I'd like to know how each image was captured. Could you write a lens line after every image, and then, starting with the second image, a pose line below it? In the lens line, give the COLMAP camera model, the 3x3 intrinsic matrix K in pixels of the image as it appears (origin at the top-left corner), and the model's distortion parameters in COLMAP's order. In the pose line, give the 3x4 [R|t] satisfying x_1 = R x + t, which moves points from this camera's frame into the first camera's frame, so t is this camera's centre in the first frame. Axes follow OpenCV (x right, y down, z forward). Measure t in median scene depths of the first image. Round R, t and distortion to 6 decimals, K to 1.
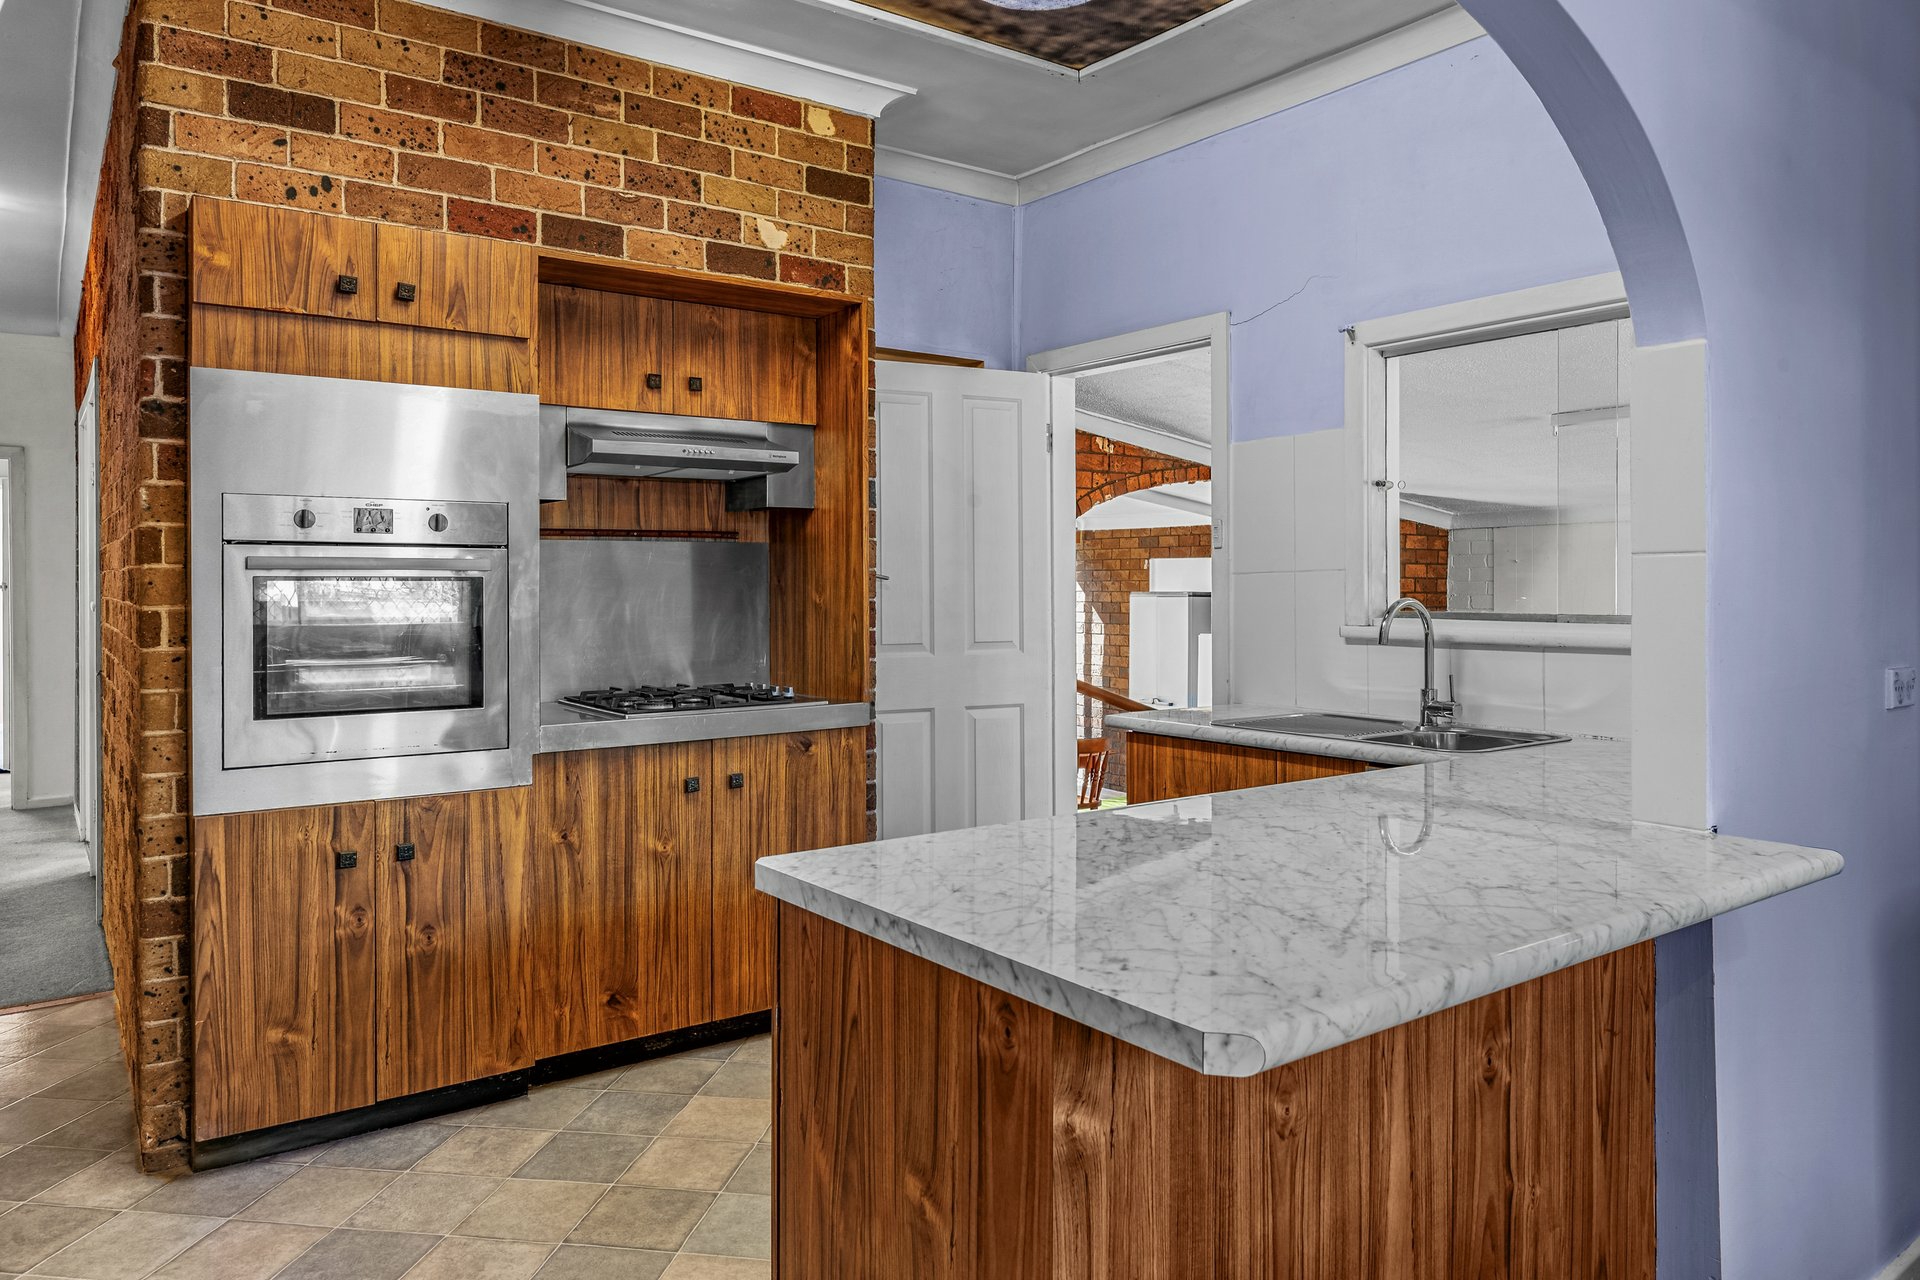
lens RADIAL K [[1266.9, 0, 939.6], [0, 1266.9, 597.6], [0, 0, 1]] dist [0.006044, -0.000693]
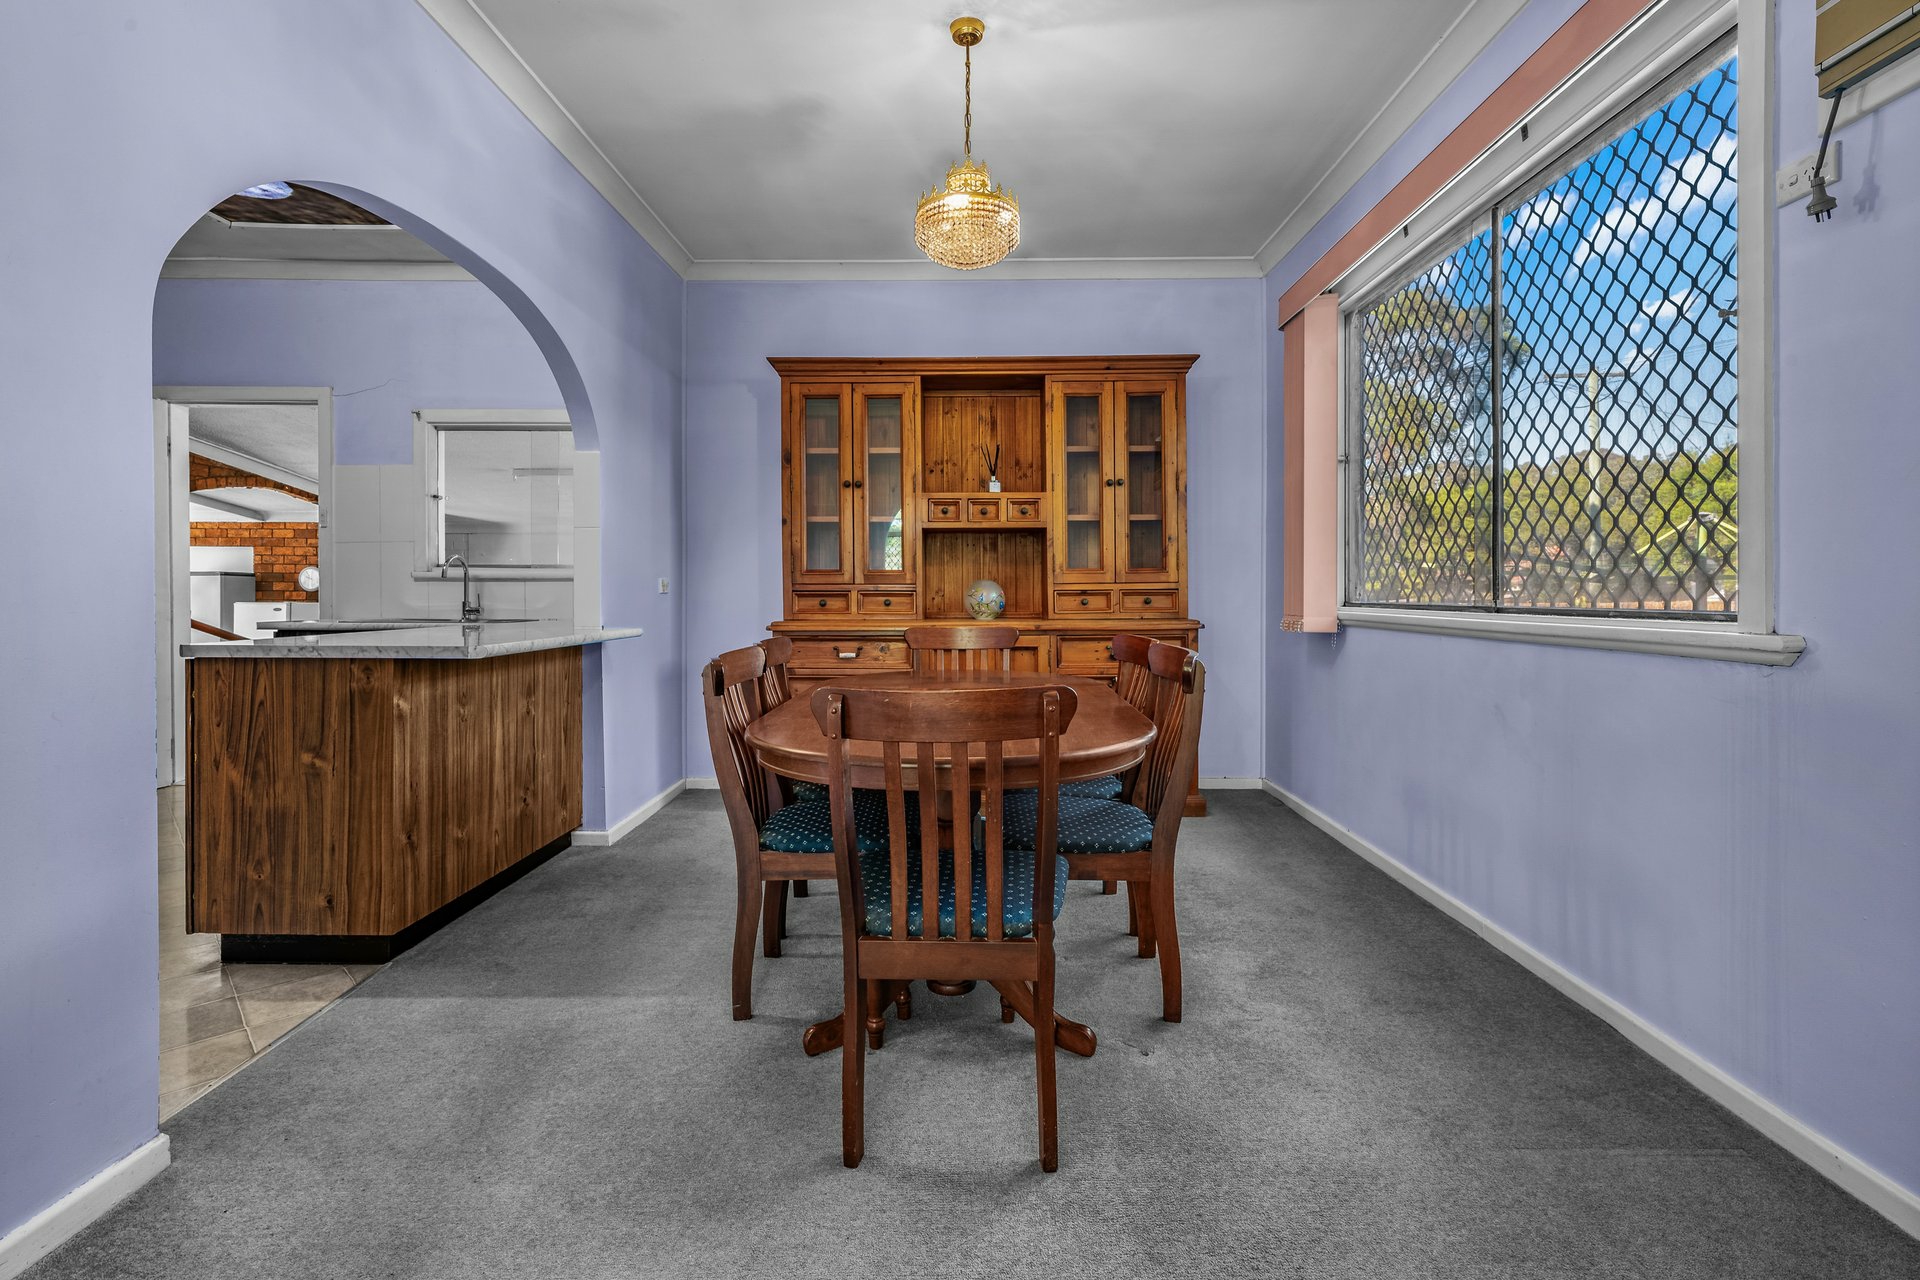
lens RADIAL K [[886.7, 0, 965.2], [0, 886.7, 590.2], [0, 0, 1]] dist [0.003073, 0.000633]
pose [[0.583026, 0.002695, 0.812449, -0.538897], [0.004441, 0.999969, -0.006504, 0.124765], [-0.812441, 0.007400, 0.582996, -0.831141]]
